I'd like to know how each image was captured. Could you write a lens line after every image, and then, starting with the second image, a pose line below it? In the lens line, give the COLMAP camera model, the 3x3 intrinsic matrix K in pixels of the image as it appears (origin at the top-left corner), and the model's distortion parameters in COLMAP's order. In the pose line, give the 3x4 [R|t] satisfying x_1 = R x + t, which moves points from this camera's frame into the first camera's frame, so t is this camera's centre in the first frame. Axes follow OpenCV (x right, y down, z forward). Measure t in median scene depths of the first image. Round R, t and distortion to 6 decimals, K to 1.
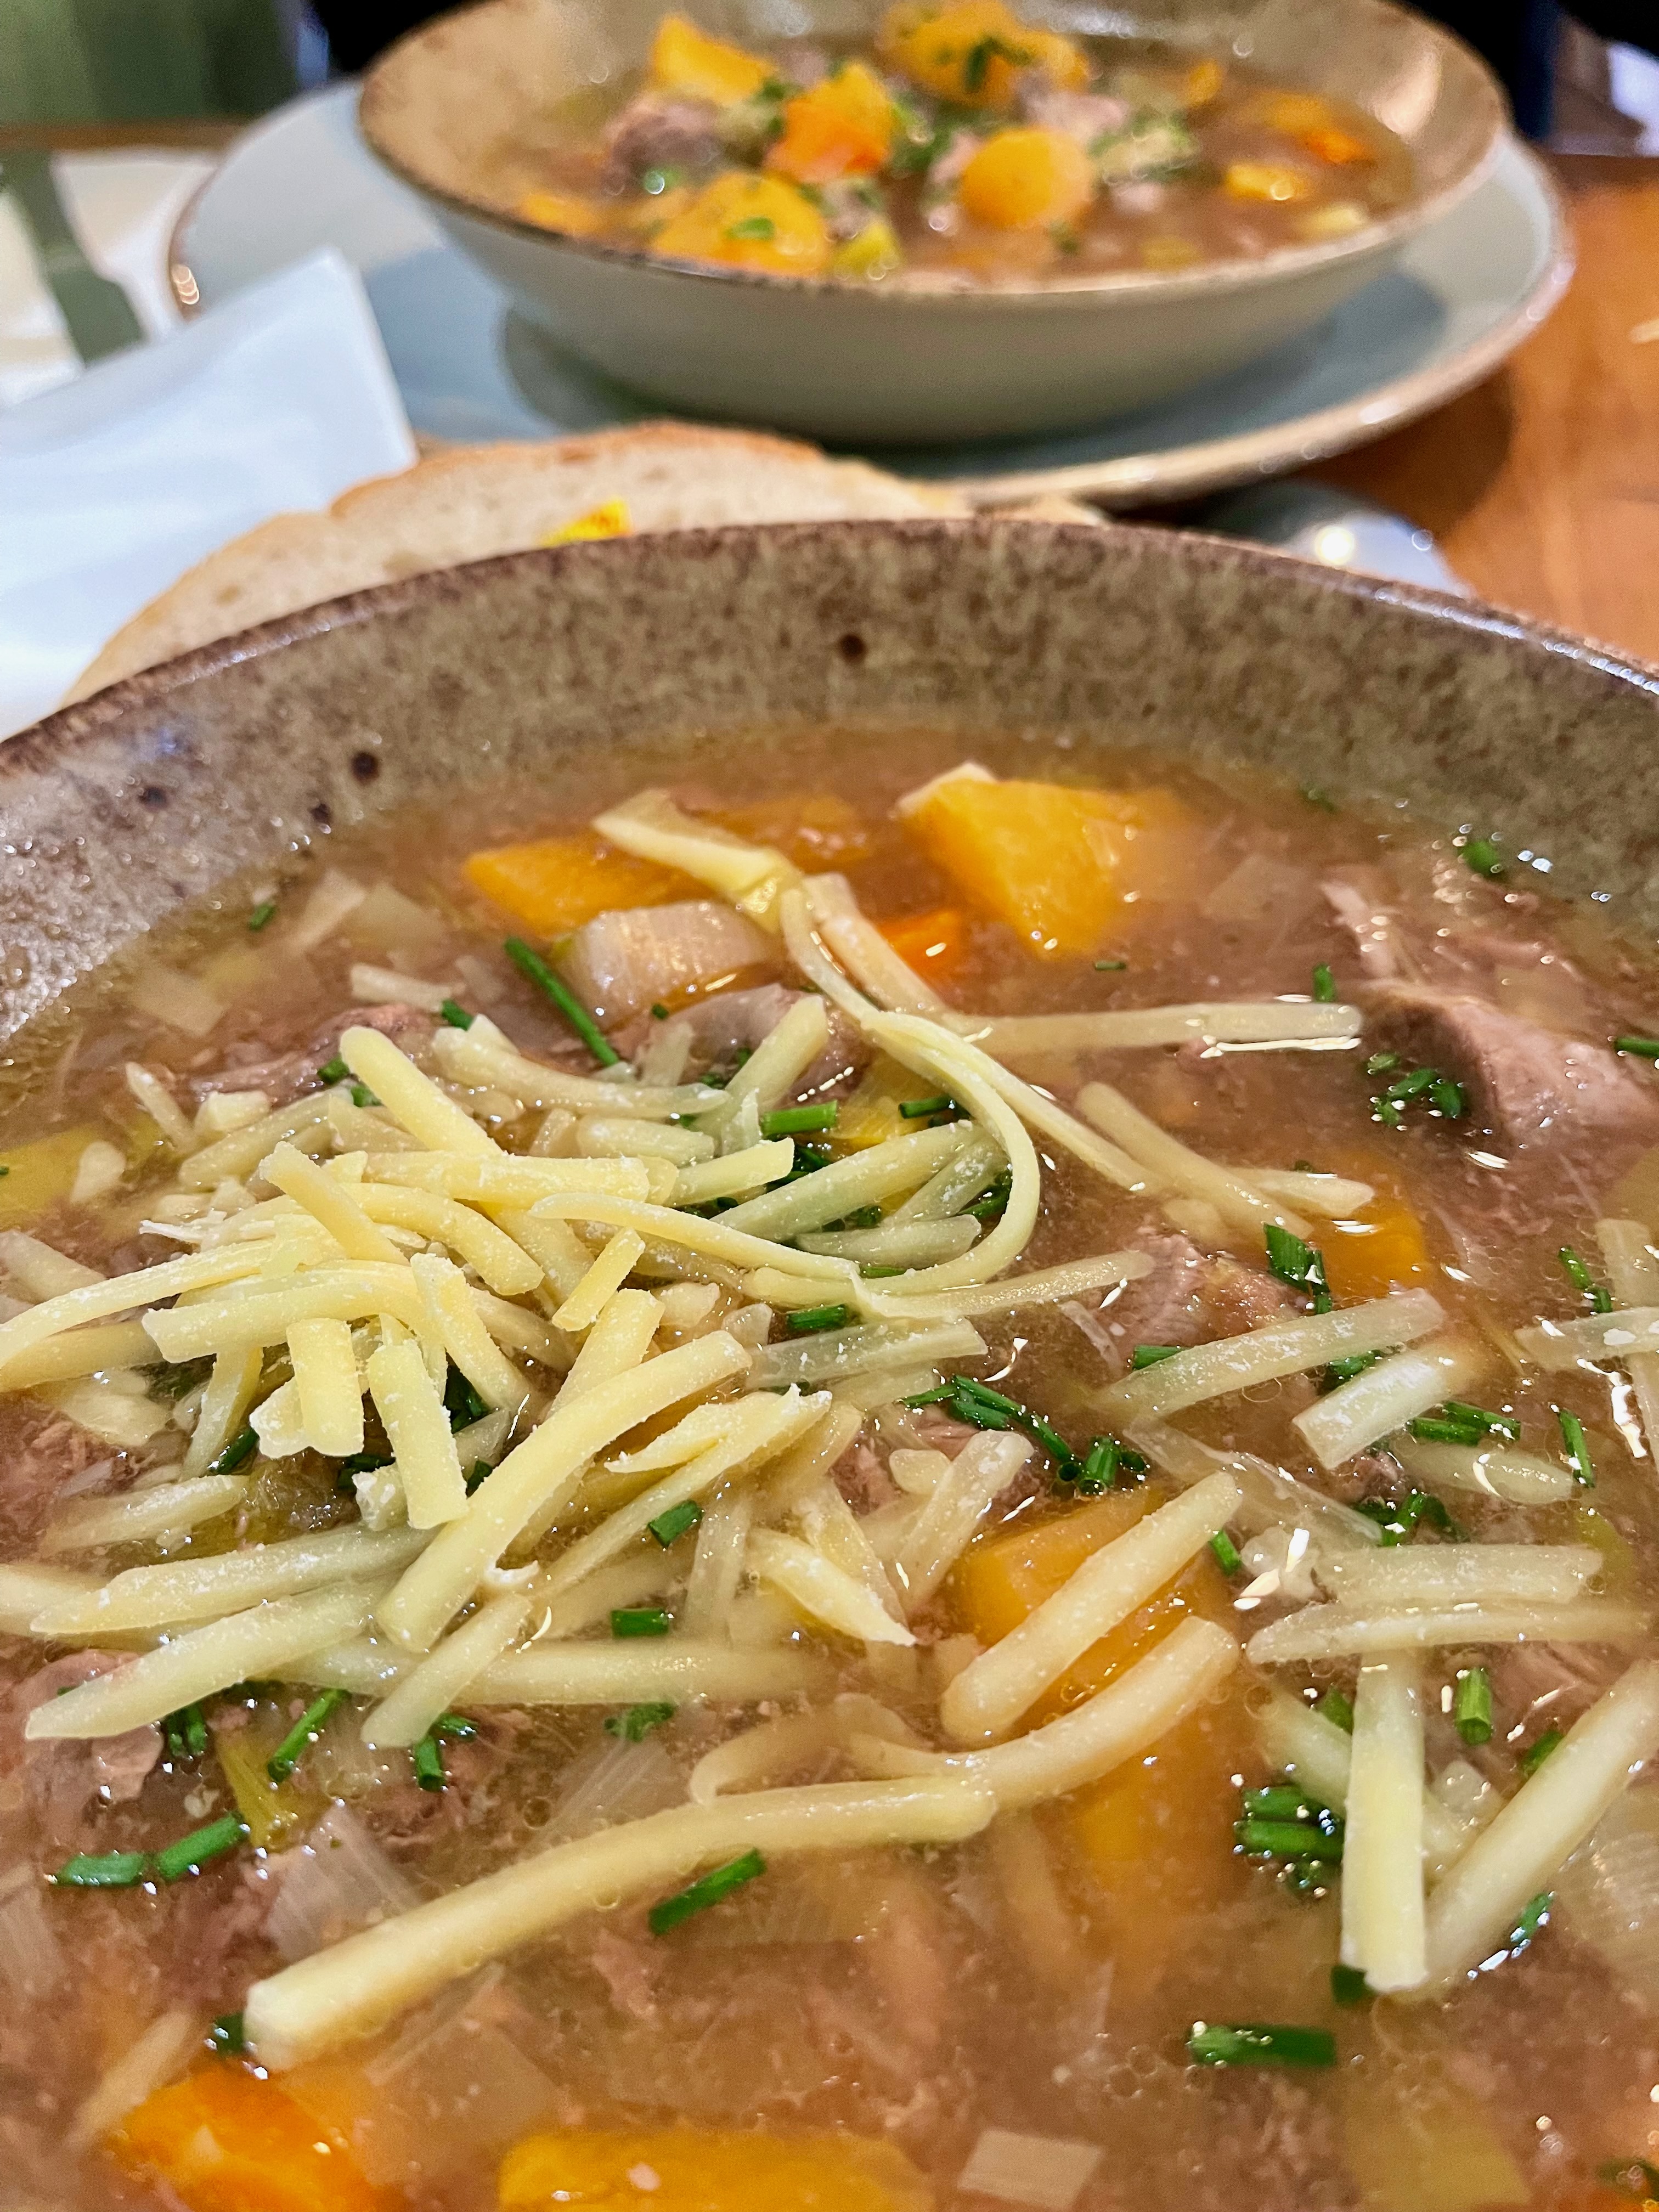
lens RADIAL K [[1604.3, 0, 815.0], [0, 1604.3, 1099.5], [0, 0, 1]] dist [0.004312, 0.002276]
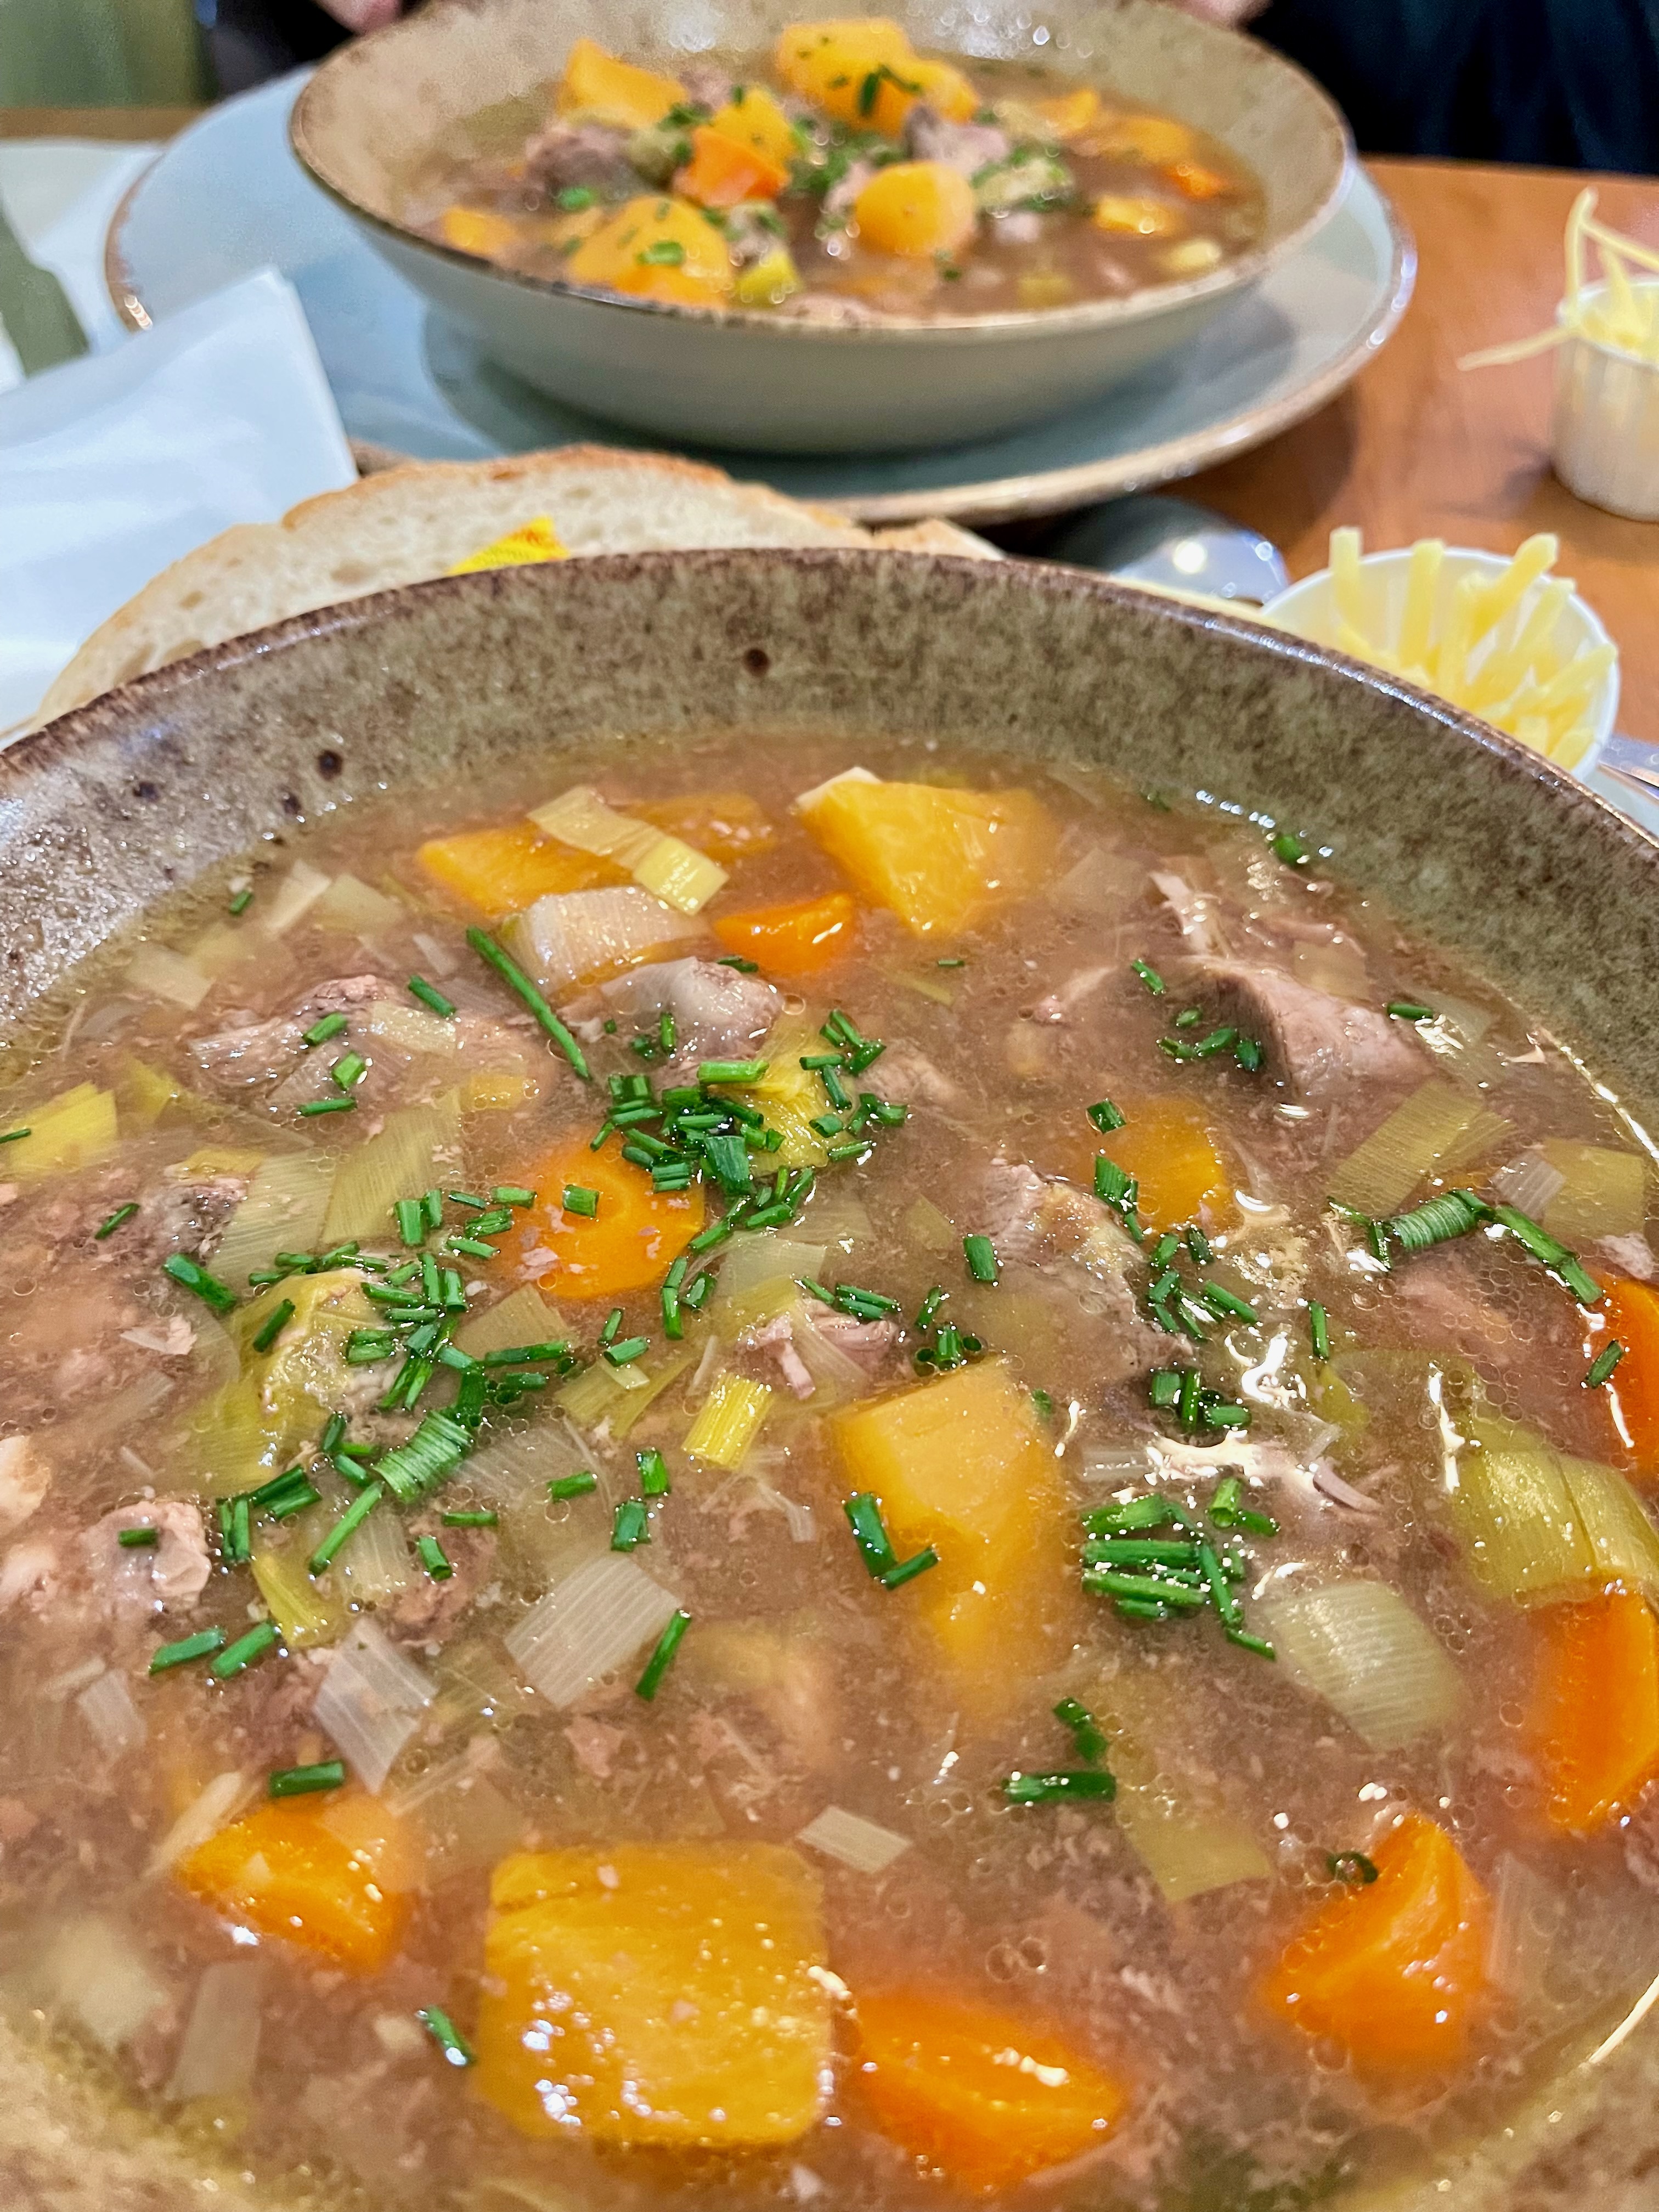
lens RADIAL K [[1604.3, 0, 812.2], [0, 1604.3, 1126.5], [0, 0, 1]] dist [0.004312, 0.002276]
pose [[0.998322, -0.004554, 0.057734, -0.005043], [0.002092, 0.999089, 0.042624, 0.001680], [-0.057875, -0.042431, 0.997422, -0.162321]]
